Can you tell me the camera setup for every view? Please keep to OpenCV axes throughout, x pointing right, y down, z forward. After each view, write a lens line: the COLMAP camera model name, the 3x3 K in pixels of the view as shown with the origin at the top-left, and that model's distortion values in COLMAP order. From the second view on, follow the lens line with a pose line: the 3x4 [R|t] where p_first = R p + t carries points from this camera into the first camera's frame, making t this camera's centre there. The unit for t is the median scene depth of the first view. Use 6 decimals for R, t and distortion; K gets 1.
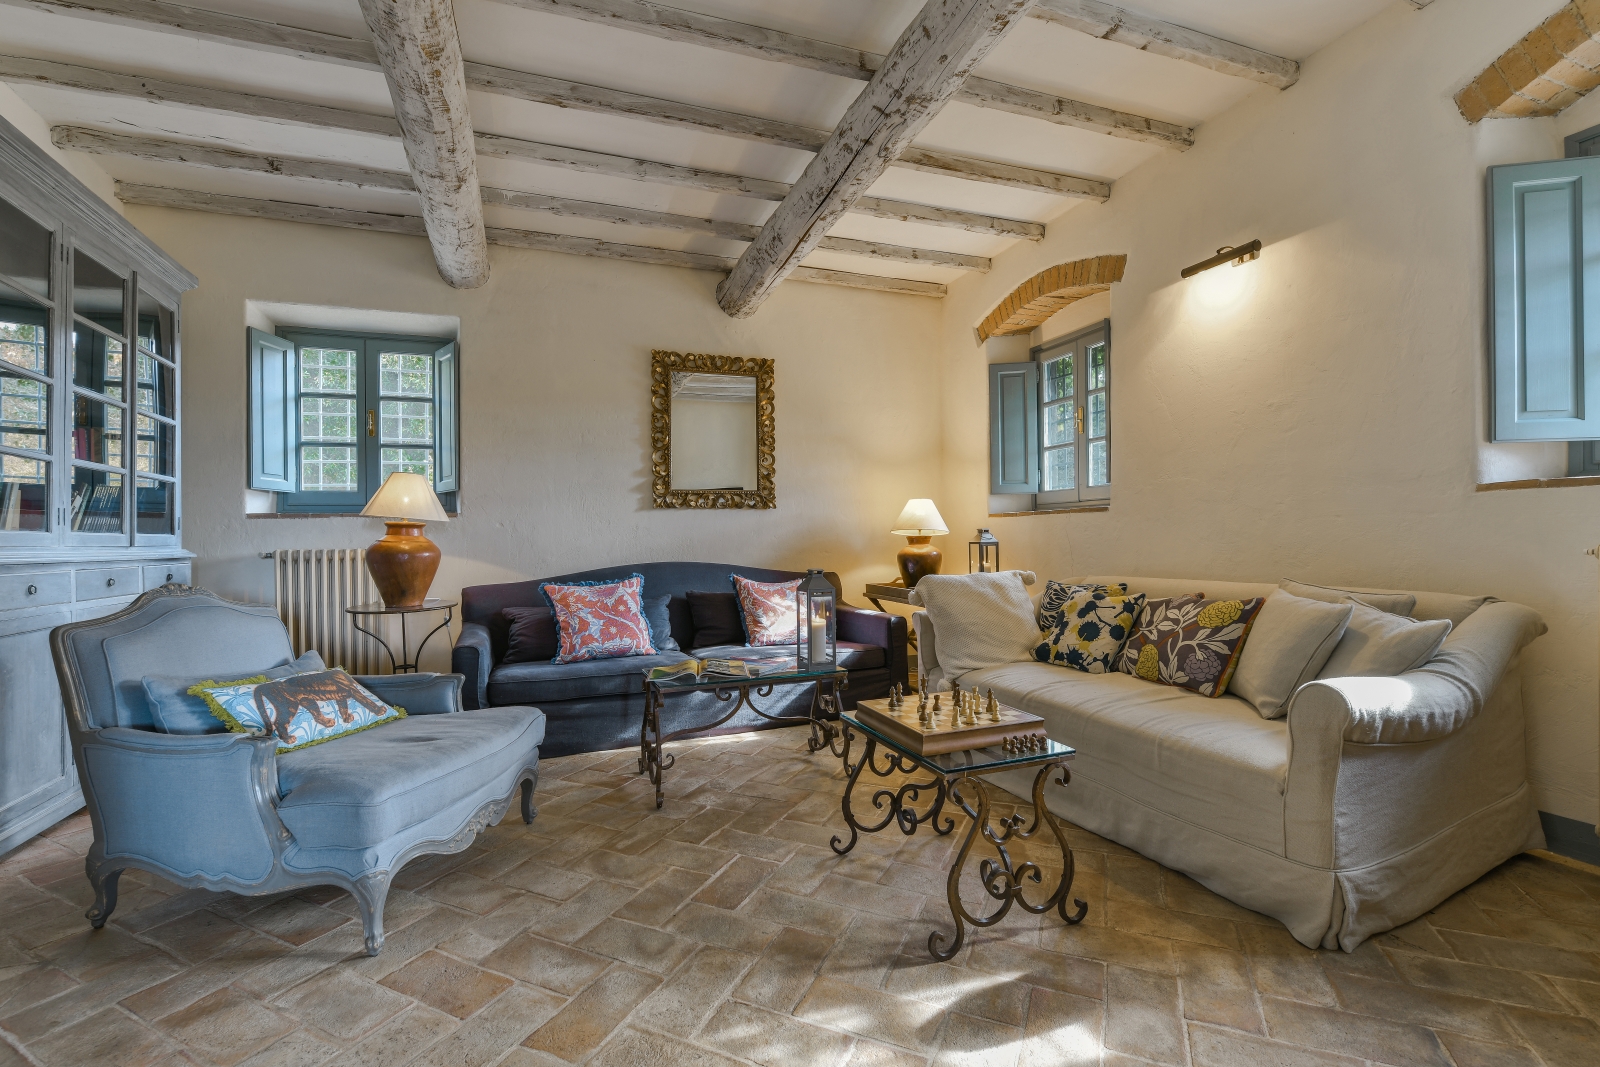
lens RADIAL K [[694.9, 0, 793.8], [0, 694.9, 538.7], [0, 0, 1]] dist [-0.013370, -0.000243]
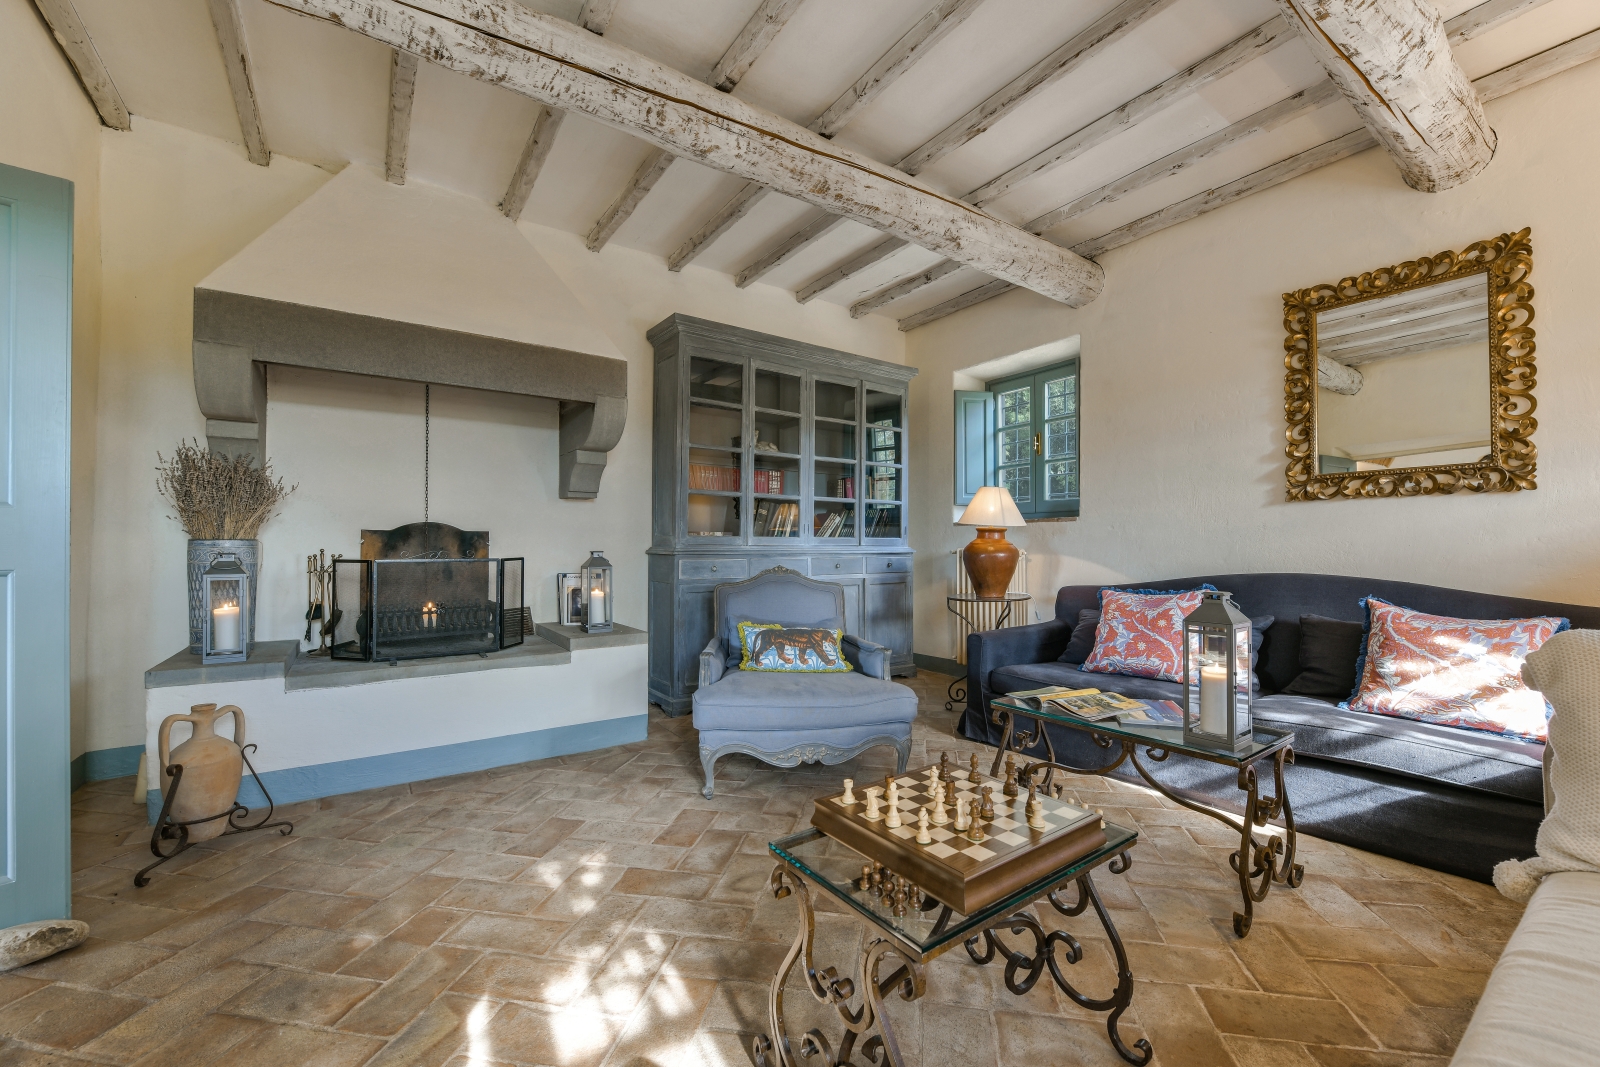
lens RADIAL K [[639.9, 0, 799.3], [0, 639.9, 536.2], [0, 0, 1]] dist [-0.008440, -0.000231]
pose [[0.252561, -0.002651, -0.967577, 0.386502], [-0.000366, 0.999996, -0.002835, -0.004706], [0.967581, 0.001070, 0.252559, 0.352799]]
